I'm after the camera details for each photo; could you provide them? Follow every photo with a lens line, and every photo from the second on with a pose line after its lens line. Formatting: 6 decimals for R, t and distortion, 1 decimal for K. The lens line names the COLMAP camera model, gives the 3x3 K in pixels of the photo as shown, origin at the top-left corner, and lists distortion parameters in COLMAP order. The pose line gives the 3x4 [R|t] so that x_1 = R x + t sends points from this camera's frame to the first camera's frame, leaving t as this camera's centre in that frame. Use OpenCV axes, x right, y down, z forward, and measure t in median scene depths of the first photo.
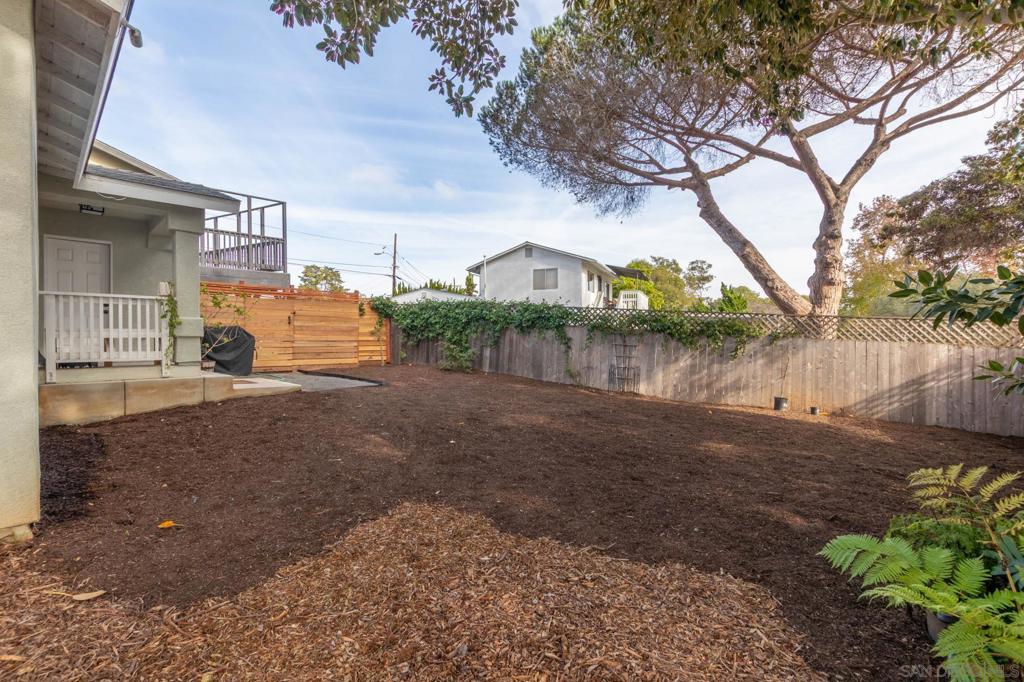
lens RADIAL K [[469.4, 0, 506.1], [0, 469.4, 345.1], [0, 0, 1]] dist [0.008562, -0.003699]
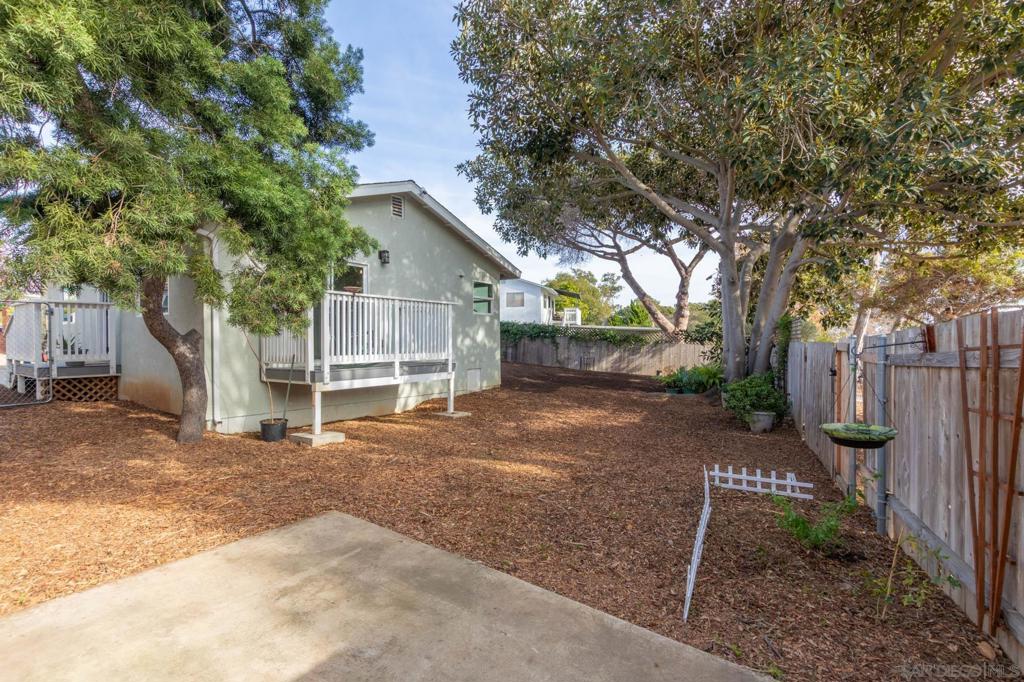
lens RADIAL K [[469.4, 0, 515.0], [0, 469.4, 341.4], [0, 0, 1]] dist [0.008562, -0.003699]
pose [[0.981480, 0.001021, 0.191563, -0.383391], [0.000904, 0.999950, -0.009962, -0.002128], [-0.191564, 0.009951, 0.981430, -0.790414]]
